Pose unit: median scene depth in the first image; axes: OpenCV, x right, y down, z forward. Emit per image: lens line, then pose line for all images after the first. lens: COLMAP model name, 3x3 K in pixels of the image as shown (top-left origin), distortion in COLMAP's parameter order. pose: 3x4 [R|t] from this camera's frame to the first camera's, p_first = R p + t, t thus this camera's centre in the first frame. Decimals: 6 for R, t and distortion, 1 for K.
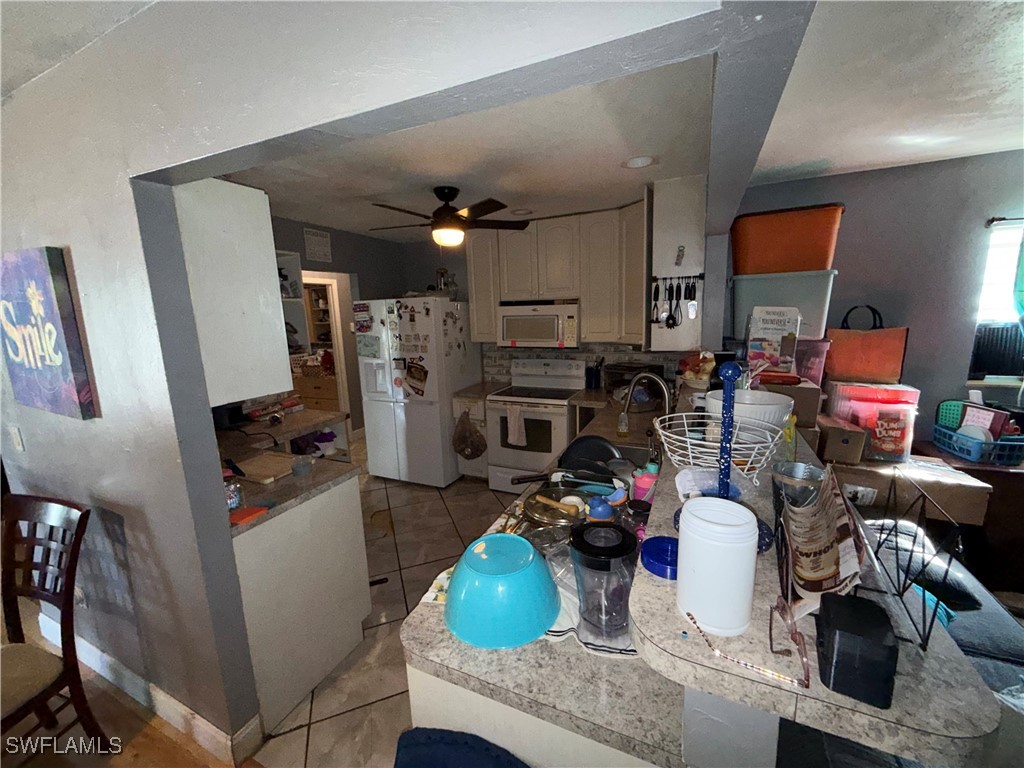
lens RADIAL K [[410.8, 0, 514.6], [0, 410.8, 382.7], [0, 0, 1]] dist [0.002431, 0.000179]
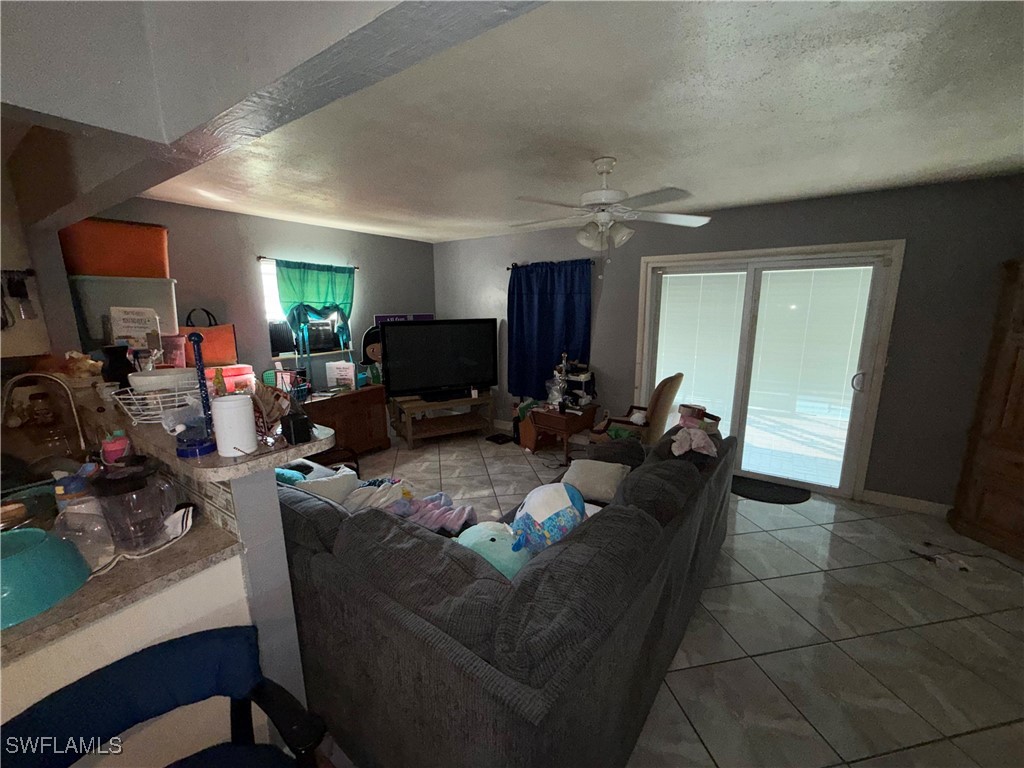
lens RADIAL K [[410.8, 0, 505.9], [0, 410.8, 386.0], [0, 0, 1]] dist [0.002431, 0.000179]
pose [[0.181037, -0.162441, 0.969968, -0.303907], [0.171819, 0.976321, 0.131436, 0.052209], [-0.968351, 0.142865, 0.204661, -0.186735]]
